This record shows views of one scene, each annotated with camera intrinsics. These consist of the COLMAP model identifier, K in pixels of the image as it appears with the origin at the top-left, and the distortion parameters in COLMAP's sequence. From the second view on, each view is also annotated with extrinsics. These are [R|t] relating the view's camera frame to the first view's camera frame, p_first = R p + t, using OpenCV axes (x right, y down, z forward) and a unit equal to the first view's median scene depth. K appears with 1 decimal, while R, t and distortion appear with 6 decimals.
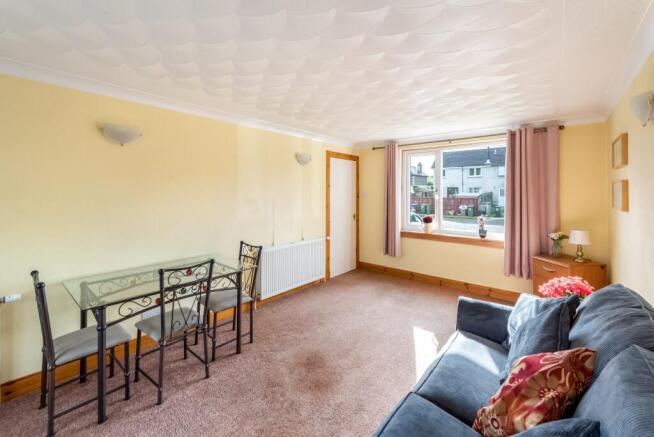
lens RADIAL K [[272.5, 0, 327.7], [0, 272.5, 190.2], [0, 0, 1]] dist [0.001063, 0.000114]
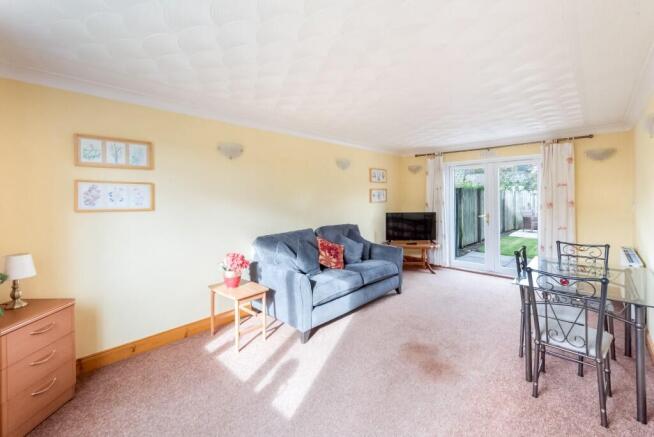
lens RADIAL K [[274.9, 0, 325.4], [0, 274.9, 197.8], [0, 0, 1]] dist [0.000175, 0.000112]
pose [[-0.997451, 0.009379, 0.070734, 0.175613], [0.008582, 0.999896, -0.011571, 0.029161], [-0.070835, -0.010935, -0.997428, 1.406678]]
